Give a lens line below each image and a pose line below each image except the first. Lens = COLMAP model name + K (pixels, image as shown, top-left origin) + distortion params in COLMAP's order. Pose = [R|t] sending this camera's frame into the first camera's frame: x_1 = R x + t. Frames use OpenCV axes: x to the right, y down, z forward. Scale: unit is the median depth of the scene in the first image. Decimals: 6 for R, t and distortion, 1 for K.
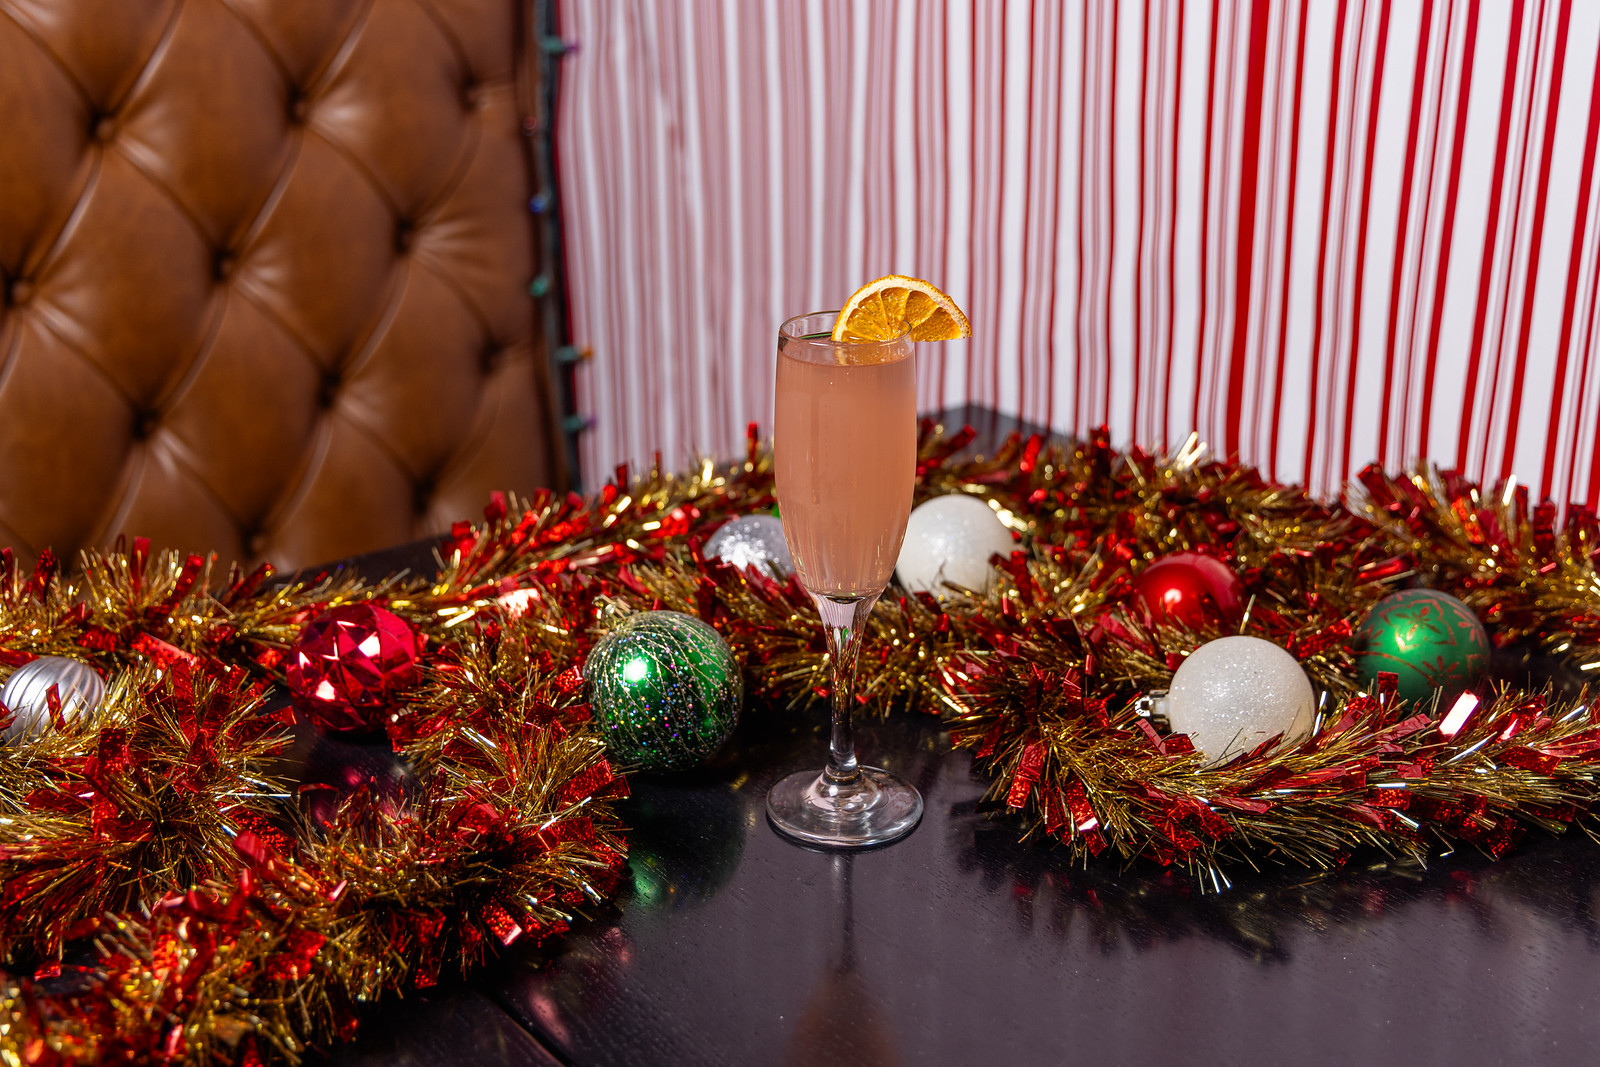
lens RADIAL K [[2046.3, 0, 800.0], [0, 2046.3, 533.5], [0, 0, 1]] dist [-0.013862, -0.010782]
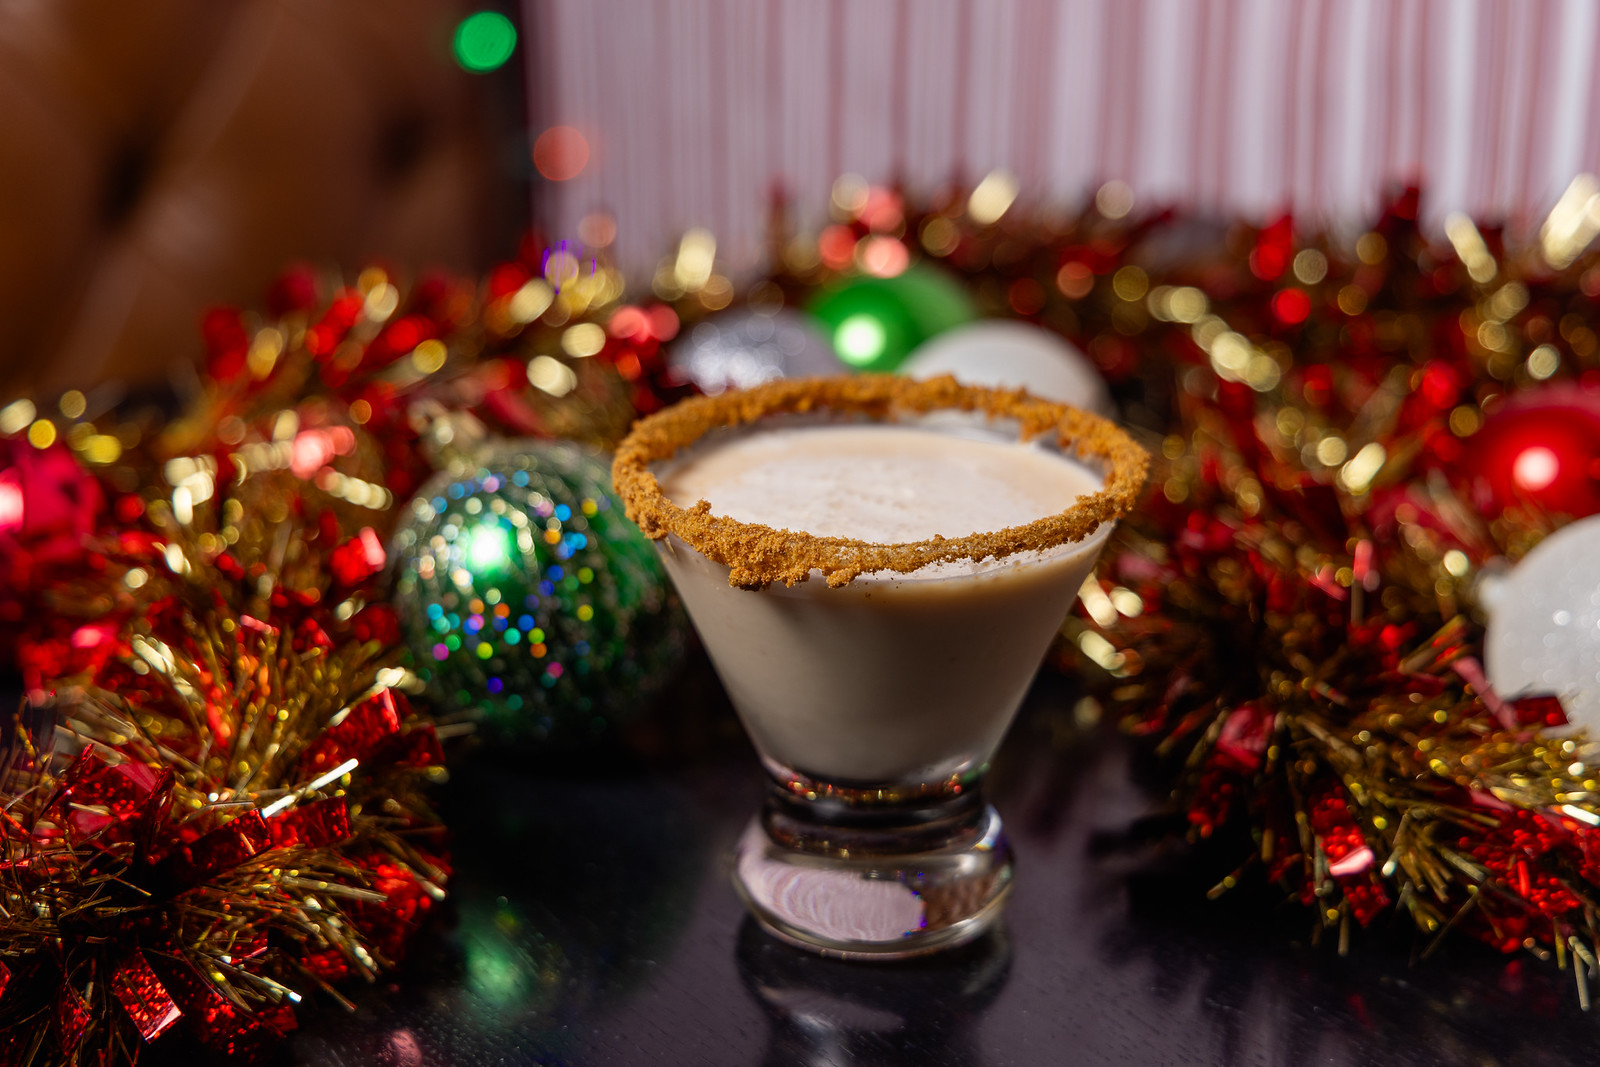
lens RADIAL K [[2914.8, 0, 800.0], [0, 2914.8, 533.5], [0, 0, 1]] dist [0.117330, 0.258297]
pose [[0.997072, 0.026685, -0.071660, 0.055535], [-0.028610, 0.999253, -0.025967, 0.084039], [0.070913, 0.027941, 0.997091, 0.270079]]
